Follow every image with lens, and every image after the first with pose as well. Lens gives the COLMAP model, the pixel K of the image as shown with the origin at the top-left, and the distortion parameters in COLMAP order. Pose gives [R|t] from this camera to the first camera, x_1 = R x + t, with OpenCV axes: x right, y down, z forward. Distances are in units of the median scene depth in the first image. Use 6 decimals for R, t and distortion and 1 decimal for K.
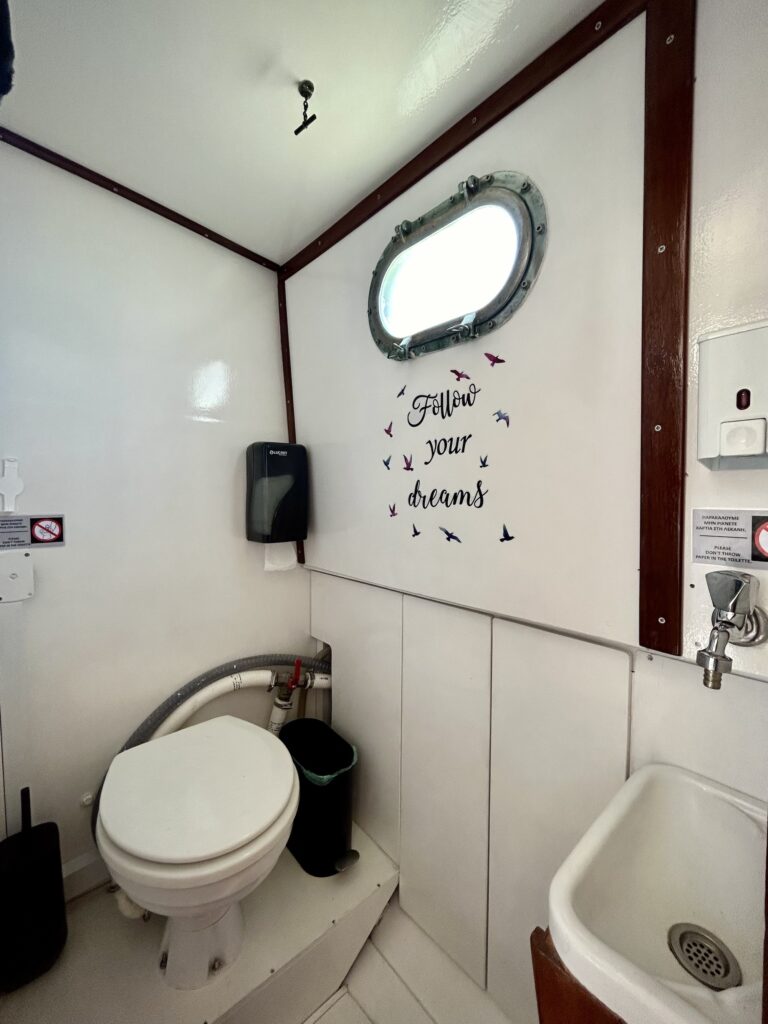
lens RADIAL K [[405.4, 0, 384.0], [0, 405.4, 512.0], [0, 0, 1]] dist [-0.001168, -0.000129]
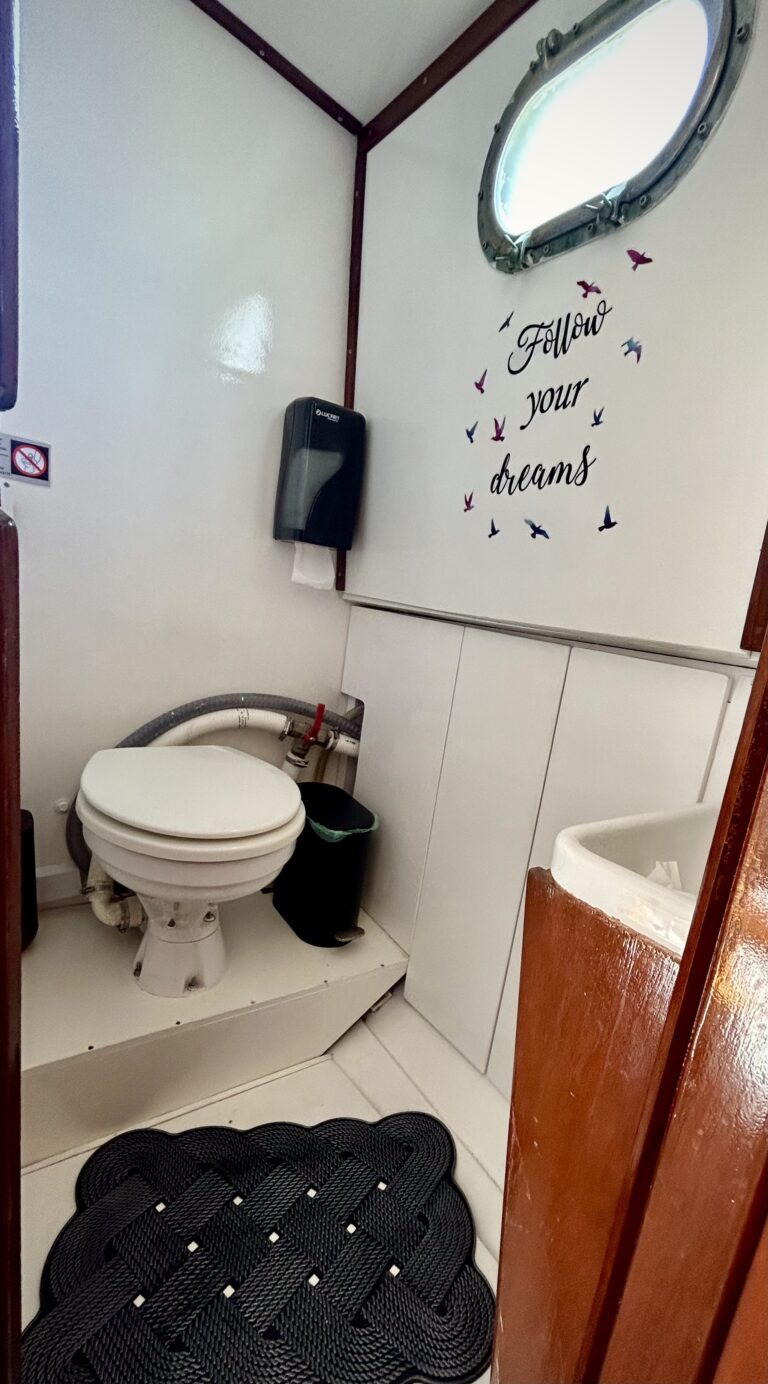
lens RADIAL K [[572.7, 0, 416.9], [0, 572.7, 692.3], [0, 0, 1]] dist [0.001006, 0.001078]
pose [[0.985950, 0.156544, -0.058275, 0.050629], [-0.144741, 0.974801, 0.169745, 0.197319], [0.083379, -0.158925, 0.983764, -0.114988]]
